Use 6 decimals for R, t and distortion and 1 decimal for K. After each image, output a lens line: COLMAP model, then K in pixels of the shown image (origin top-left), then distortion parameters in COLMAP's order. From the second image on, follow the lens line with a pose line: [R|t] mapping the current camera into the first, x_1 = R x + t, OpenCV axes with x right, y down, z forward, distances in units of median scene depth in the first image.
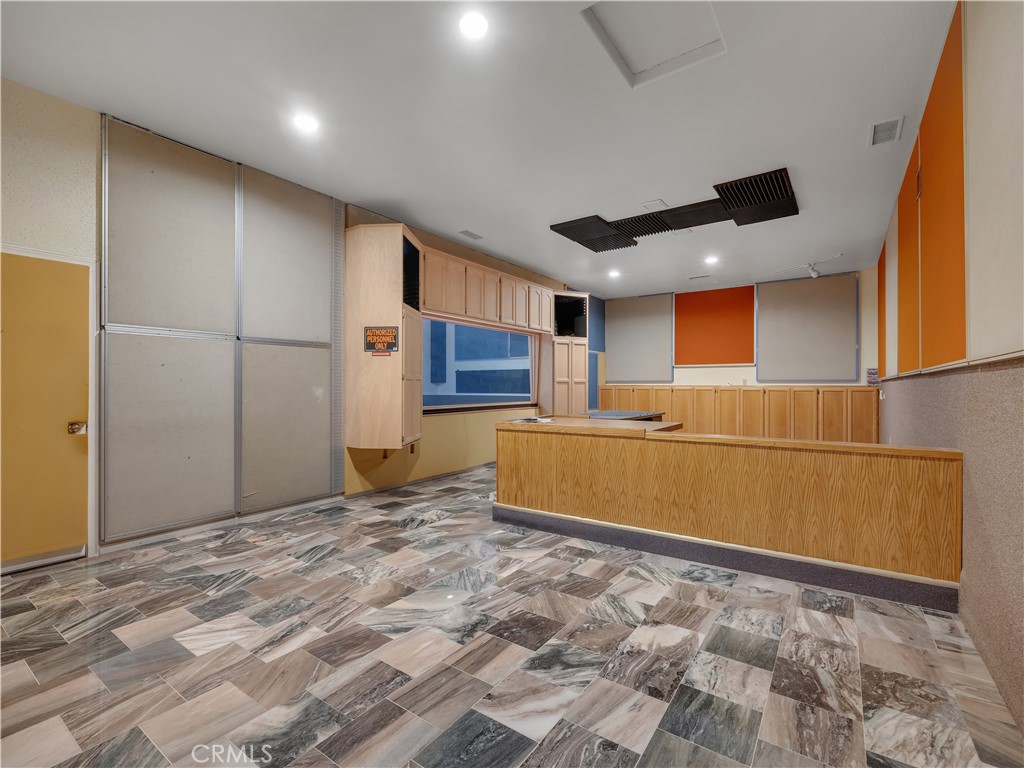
lens RADIAL K [[476.5, 0, 512.0], [0, 476.5, 384.0], [0, 0, 1]] dist [0.002389, 0.000518]
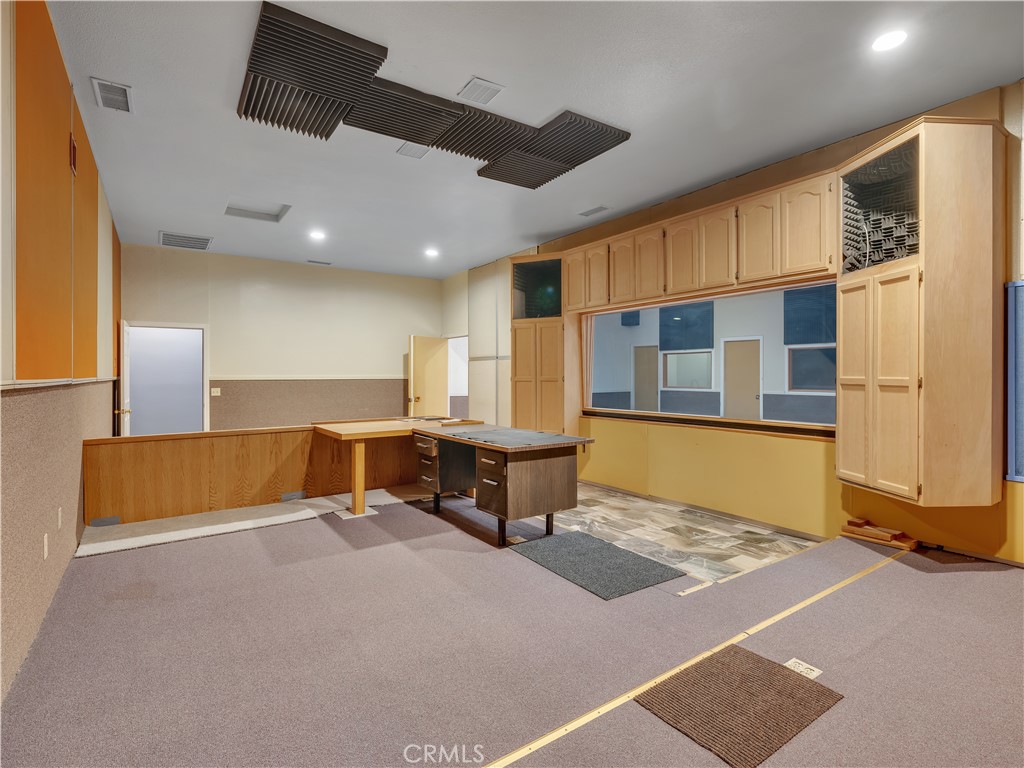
lens RADIAL K [[476.5, 0, 512.0], [0, 476.5, 384.0], [0, 0, 1]] dist [0.002389, 0.000518]
pose [[-0.329562, 0.016464, -0.943990, 0.757713], [0.006347, 0.999864, 0.015223, -0.014632], [0.944112, -0.000974, -0.329622, 1.110080]]
